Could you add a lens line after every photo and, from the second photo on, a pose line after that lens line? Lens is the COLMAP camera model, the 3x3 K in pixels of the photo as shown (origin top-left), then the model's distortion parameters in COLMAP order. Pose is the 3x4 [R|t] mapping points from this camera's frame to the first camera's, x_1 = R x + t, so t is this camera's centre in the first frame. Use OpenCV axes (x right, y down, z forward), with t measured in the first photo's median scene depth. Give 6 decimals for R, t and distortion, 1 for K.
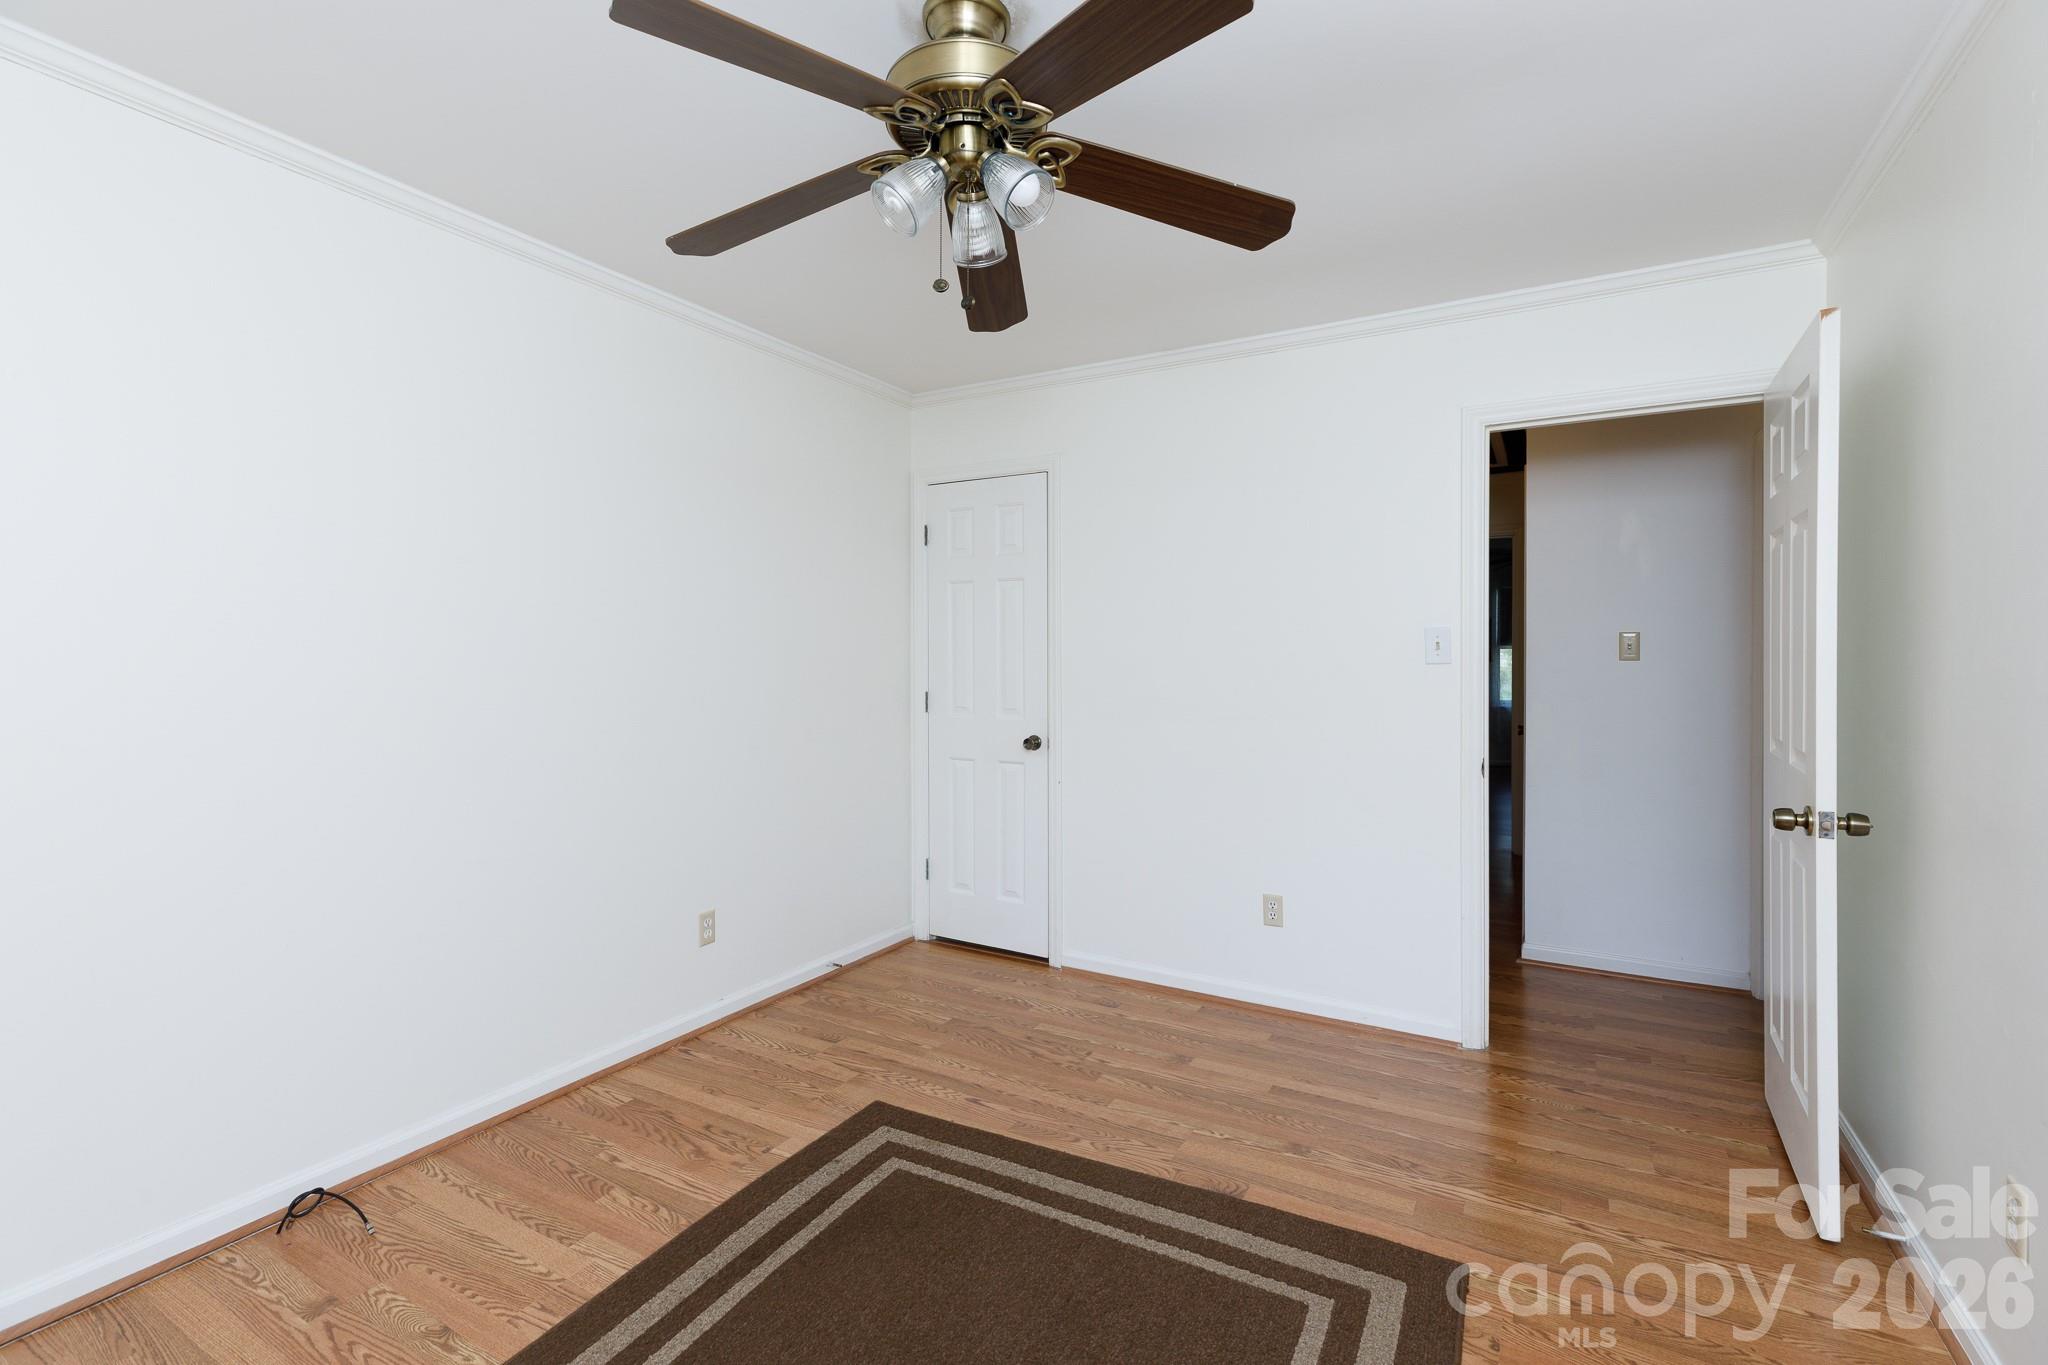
lens RADIAL K [[916.5, 0, 1023.9], [0, 916.5, 670.0], [0, 0, 1]] dist [0.006244, -0.000809]
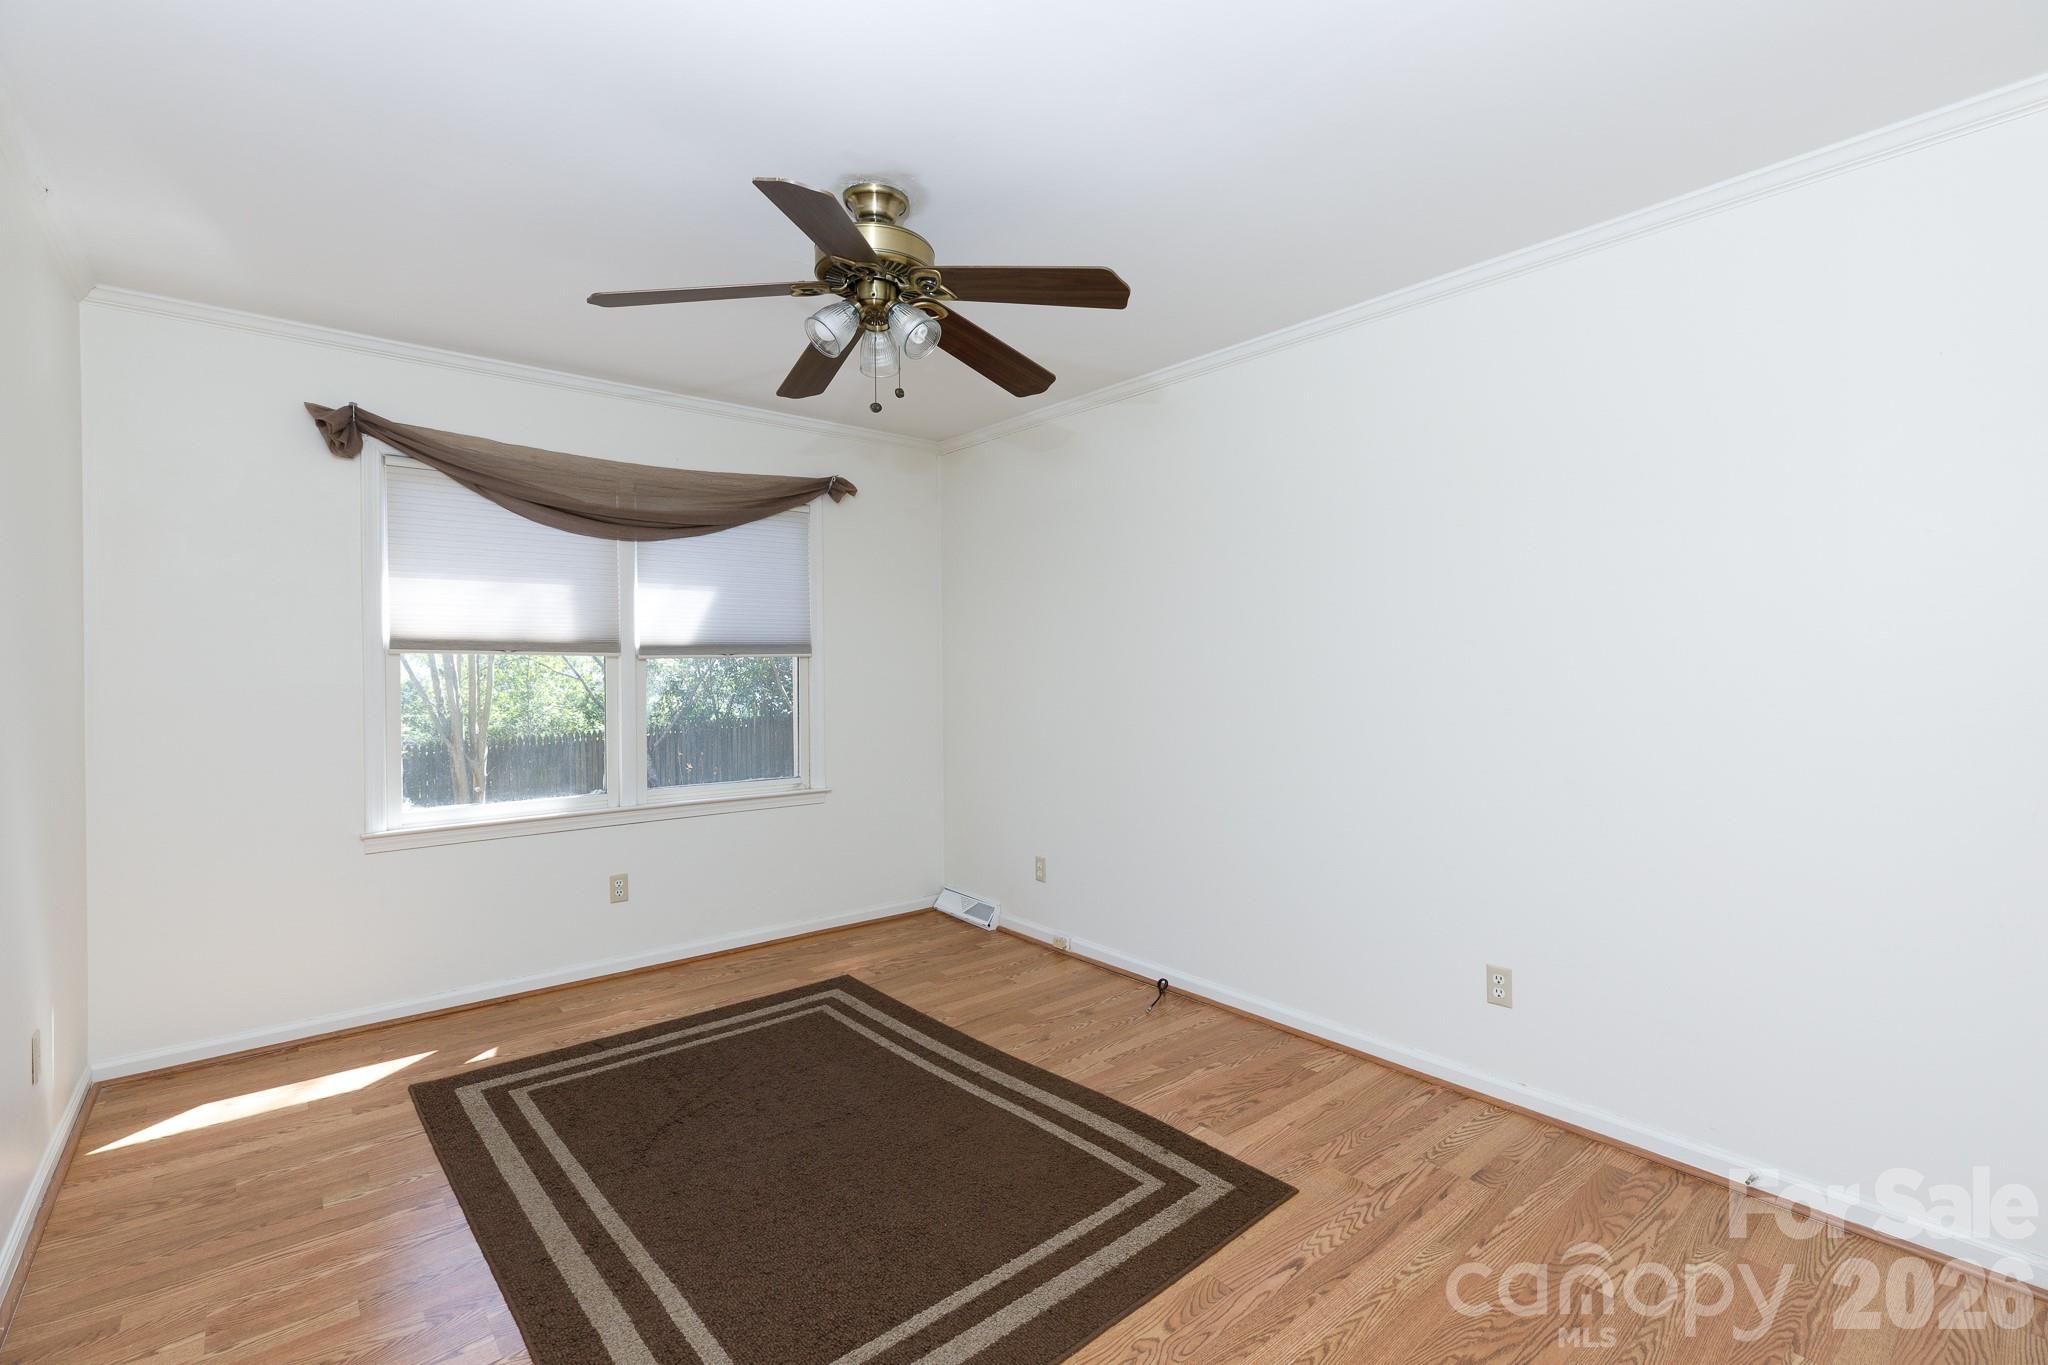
lens RADIAL K [[916.5, 0, 1023.9], [0, 916.5, 670.0], [0, 0, 1]] dist [0.006244, -0.000809]
pose [[-0.338126, 0.001912, -0.941099, 0.745379], [-0.012050, 0.999907, 0.006361, -0.012366], [0.941024, 0.013491, -0.338072, 1.078100]]
